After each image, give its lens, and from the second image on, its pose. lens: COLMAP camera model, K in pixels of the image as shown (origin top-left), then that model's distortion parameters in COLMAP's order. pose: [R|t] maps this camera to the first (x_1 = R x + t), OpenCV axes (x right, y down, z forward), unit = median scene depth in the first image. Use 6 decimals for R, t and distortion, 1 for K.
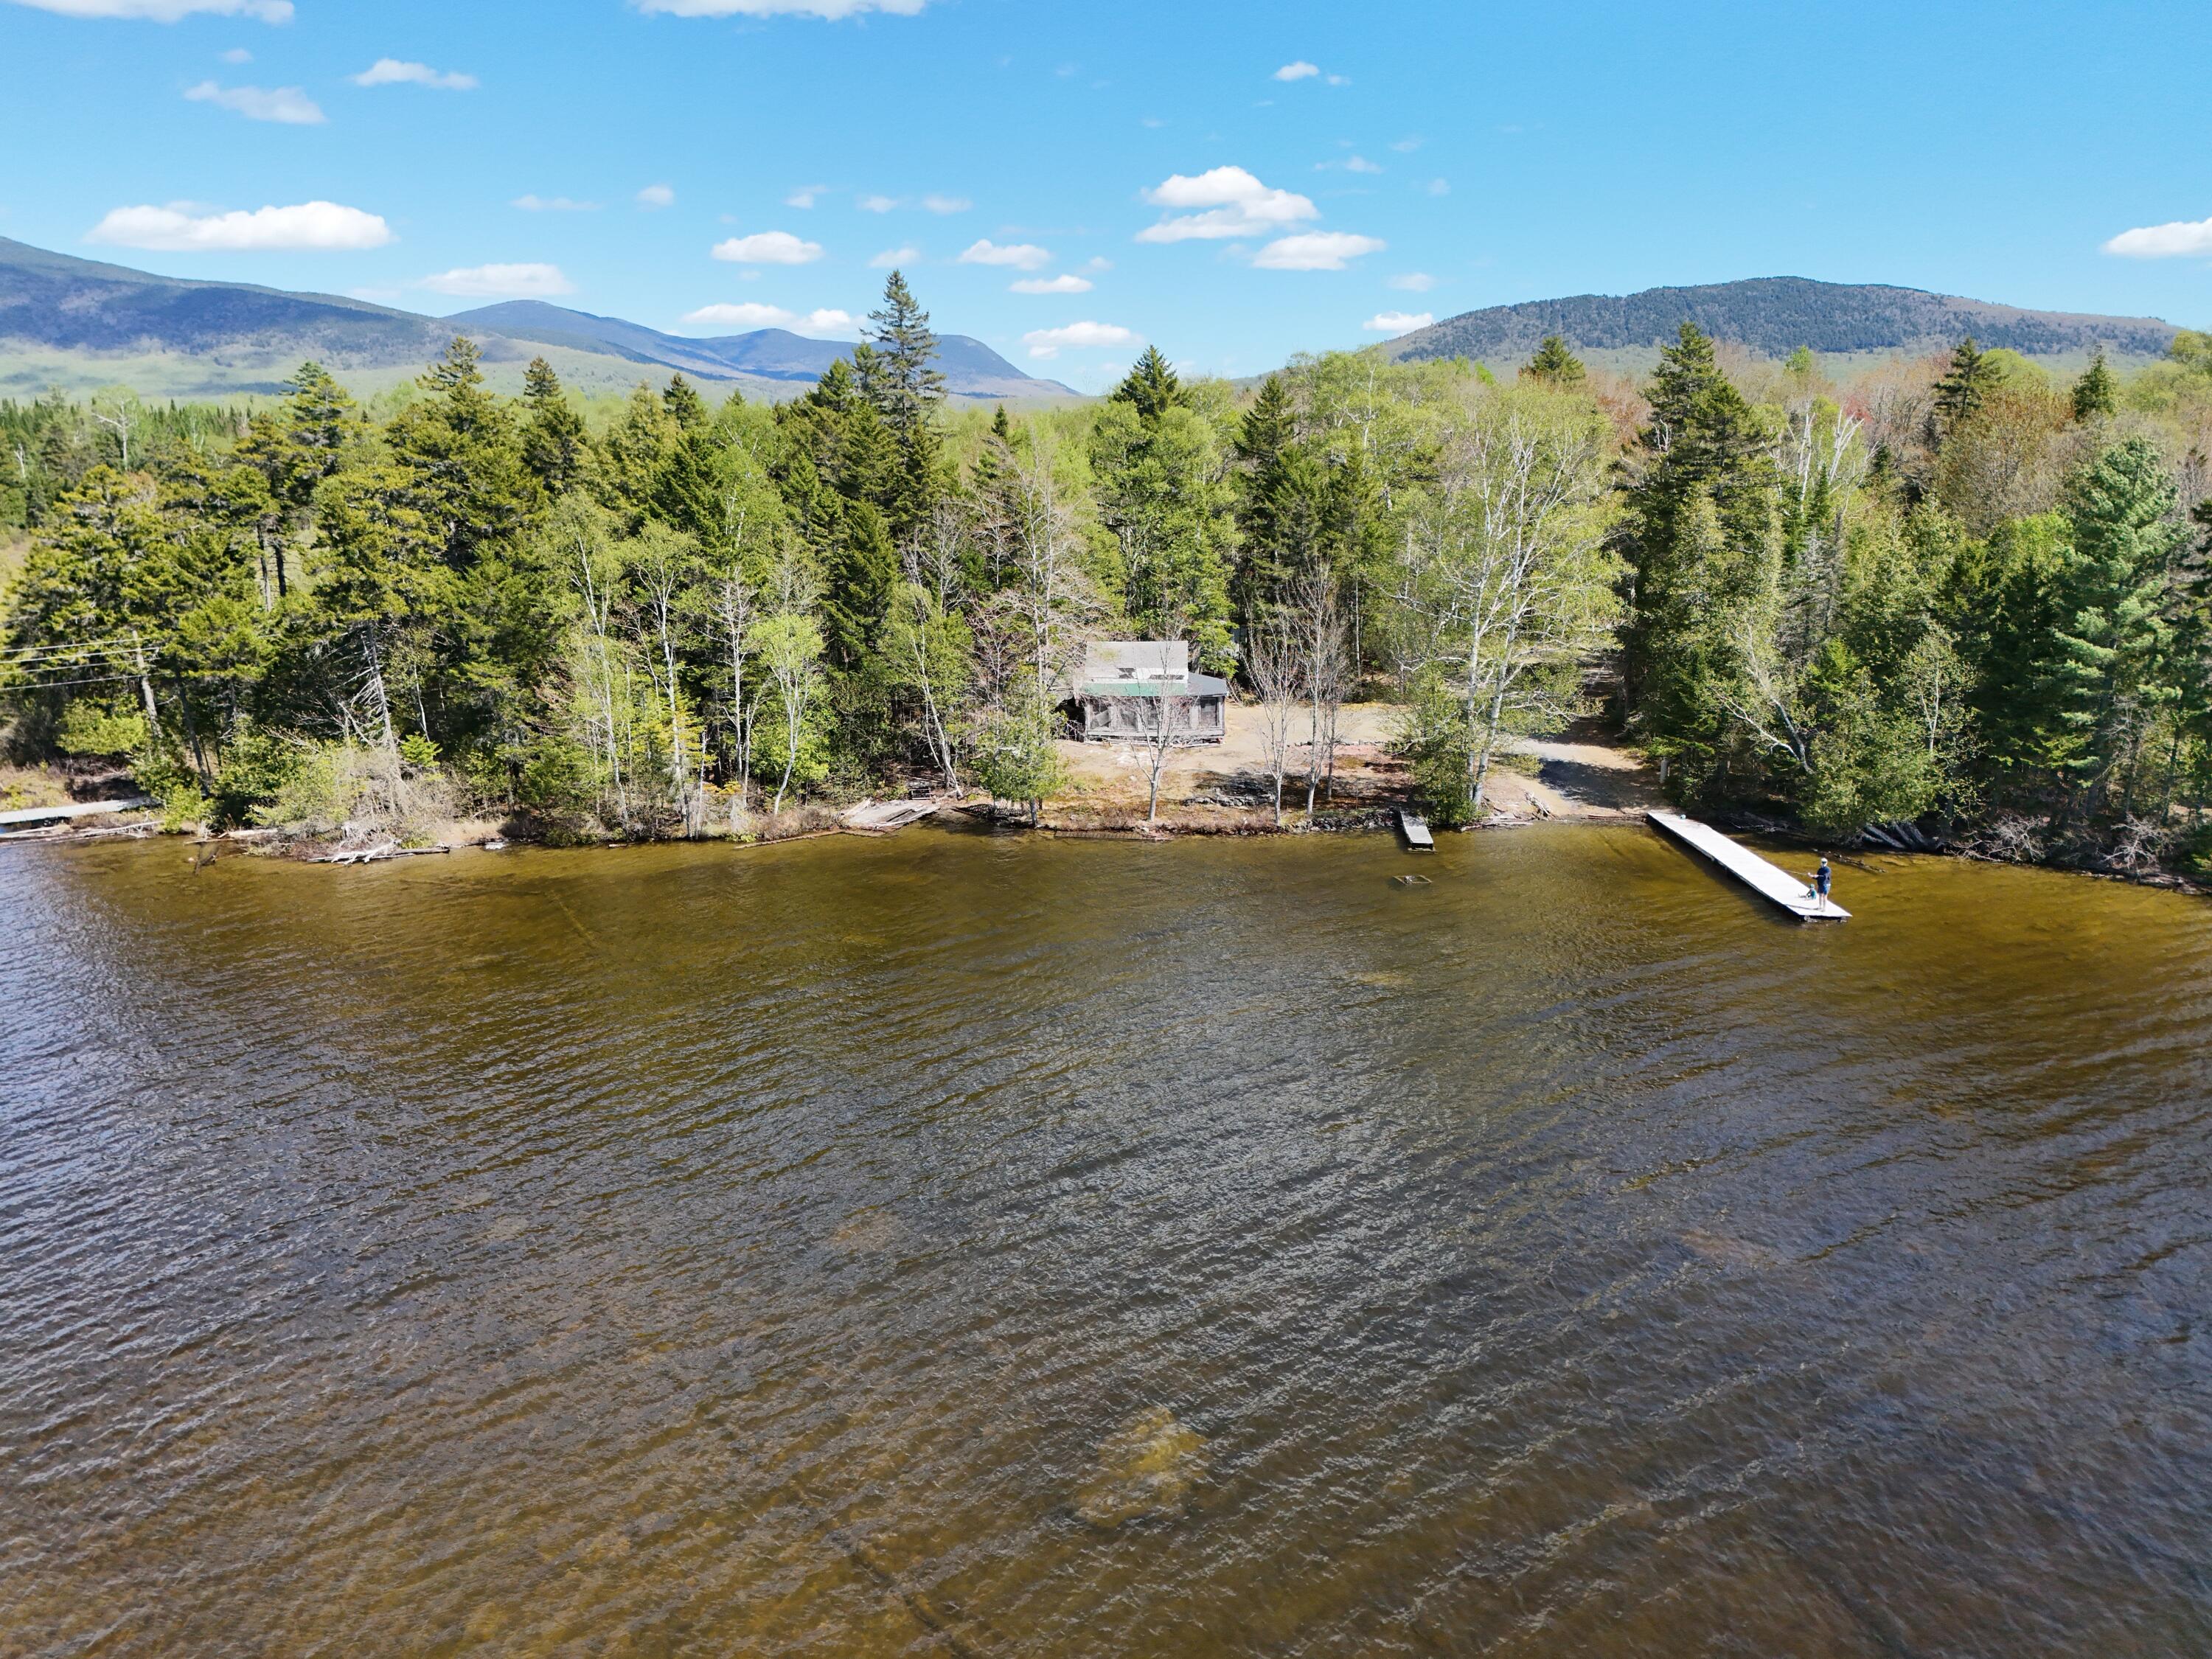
lens RADIAL K [[1553.6, 0, 1106.6], [0, 1553.6, 831.0], [0, 0, 1]] dist [-0.003829, -0.002405]
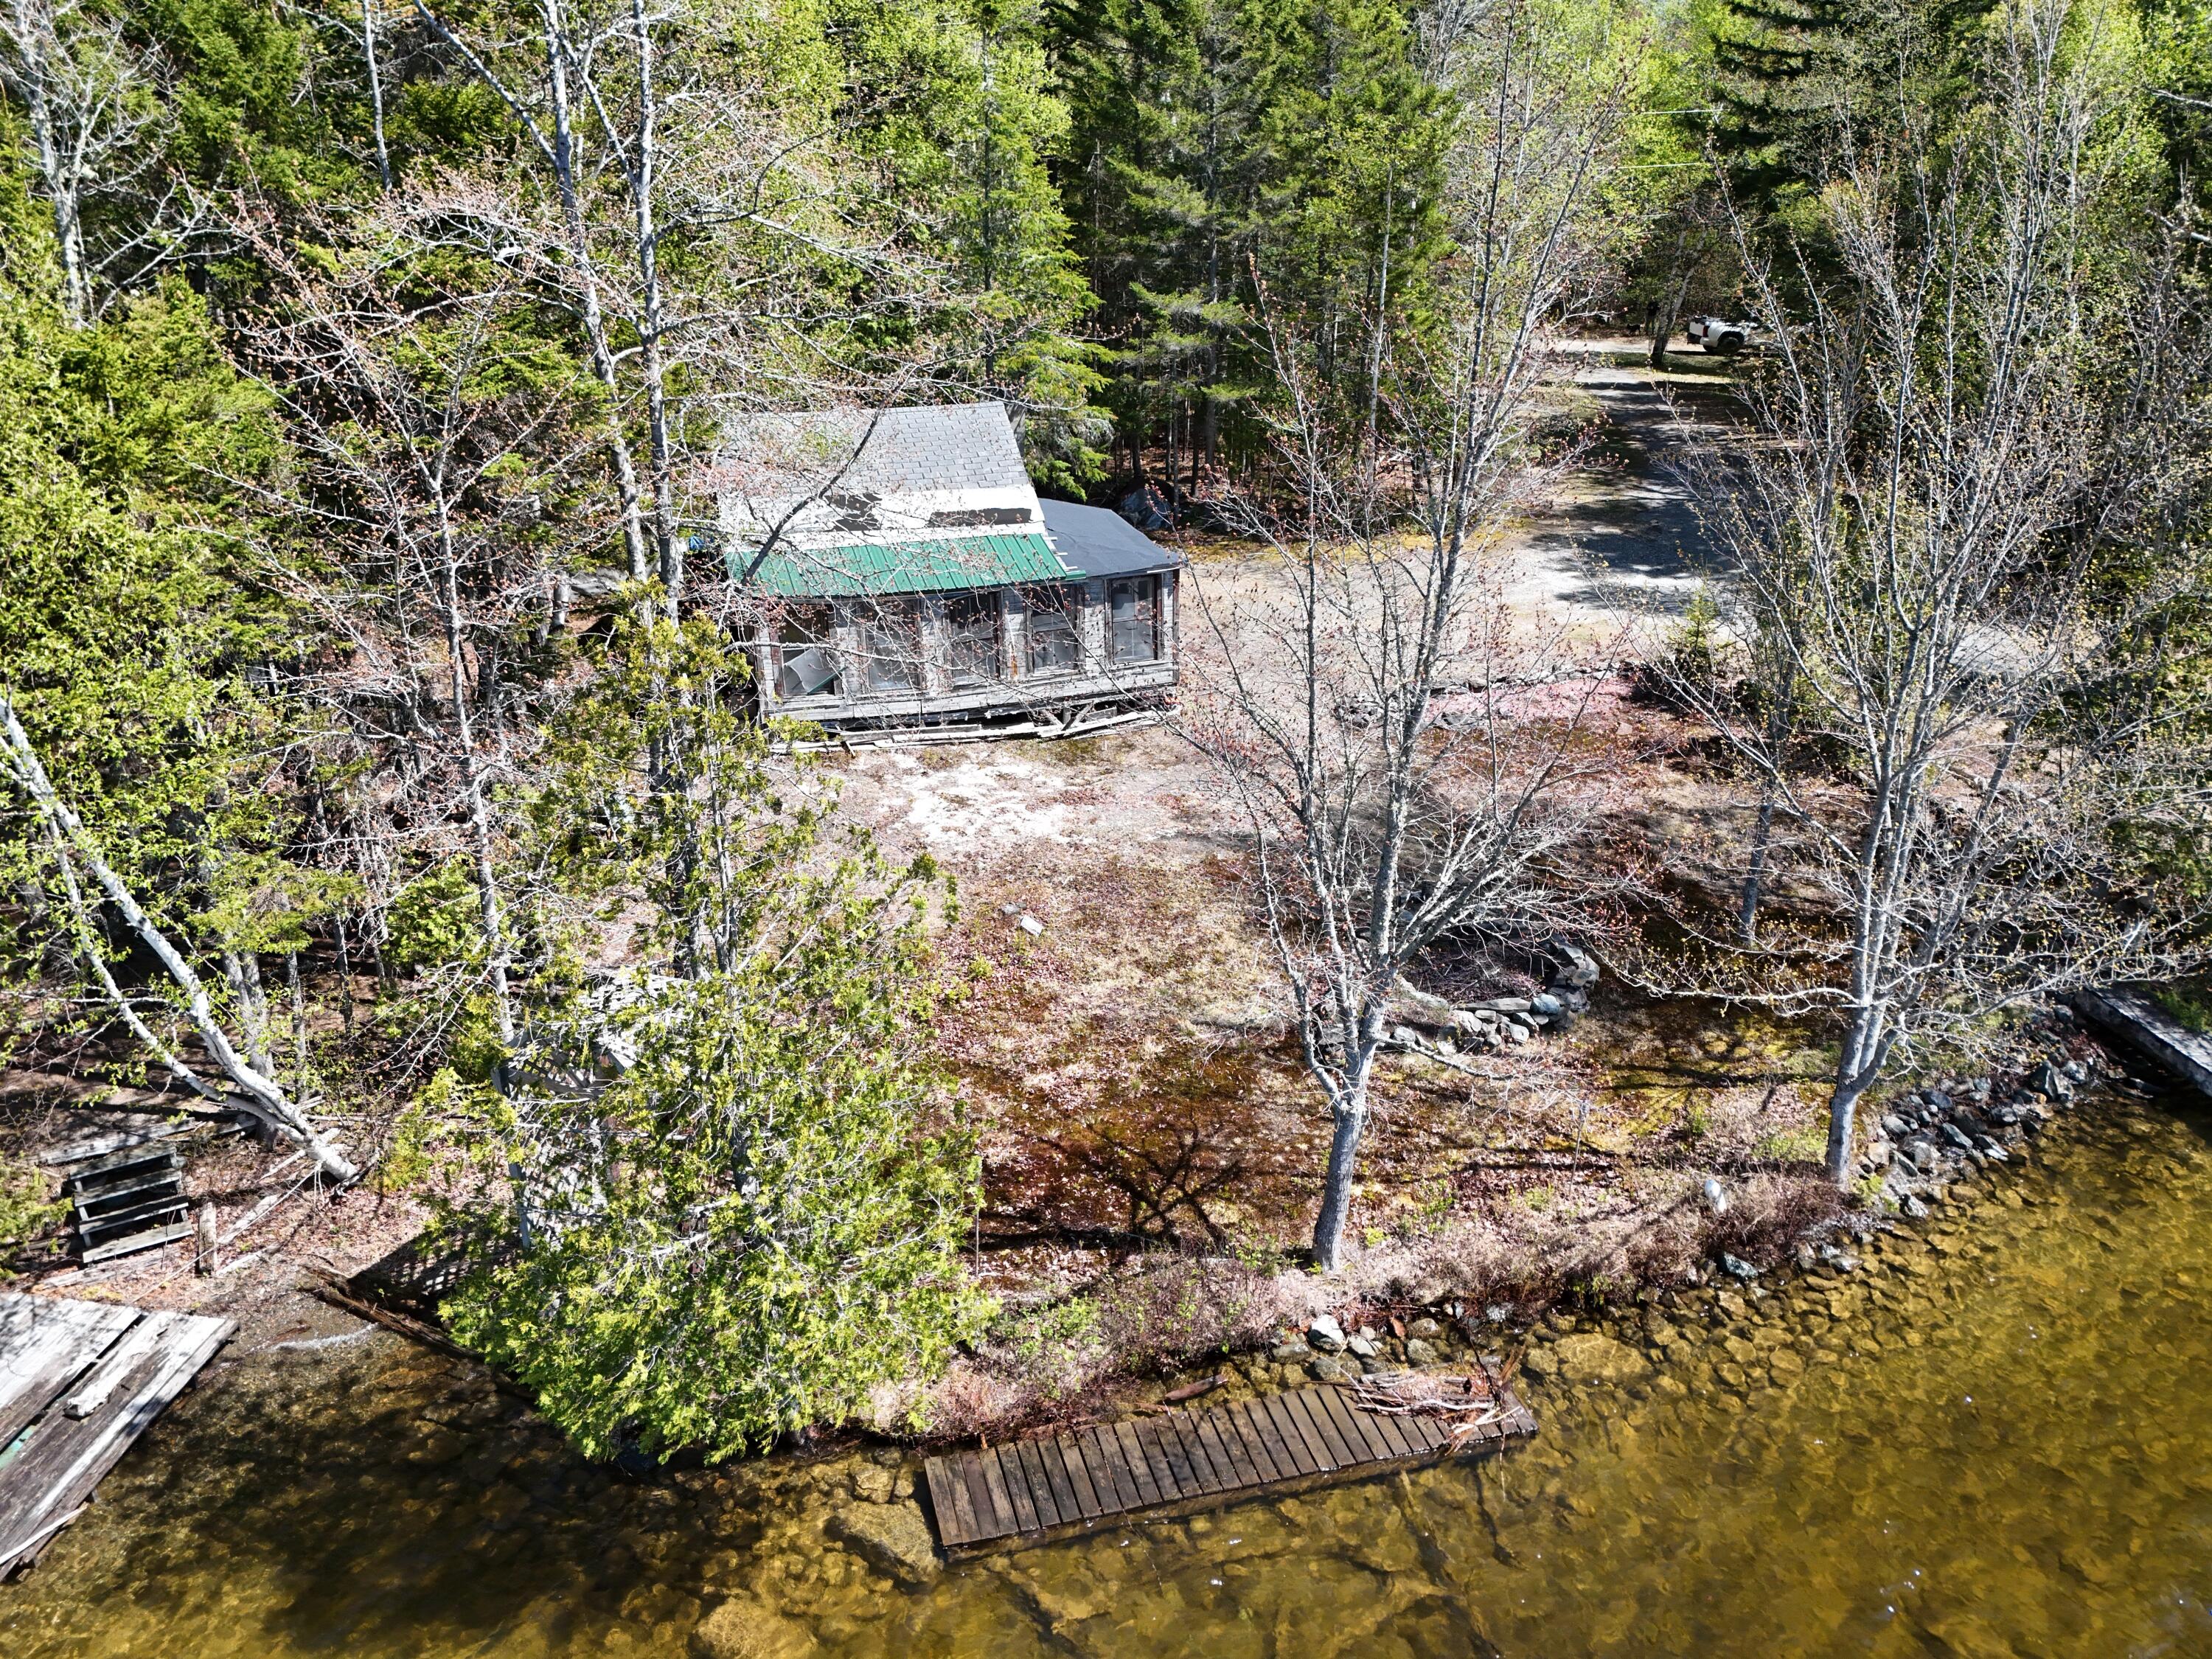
lens RADIAL K [[1553.6, 0, 1107.2], [0, 1553.6, 826.3], [0, 0, 1]] dist [-0.003829, -0.002405]
pose [[0.940617, -0.128669, 0.314140, -0.057528], [0.082104, 0.984139, 0.157255, -0.098534], [-0.329391, -0.122124, 0.936262, 0.782415]]
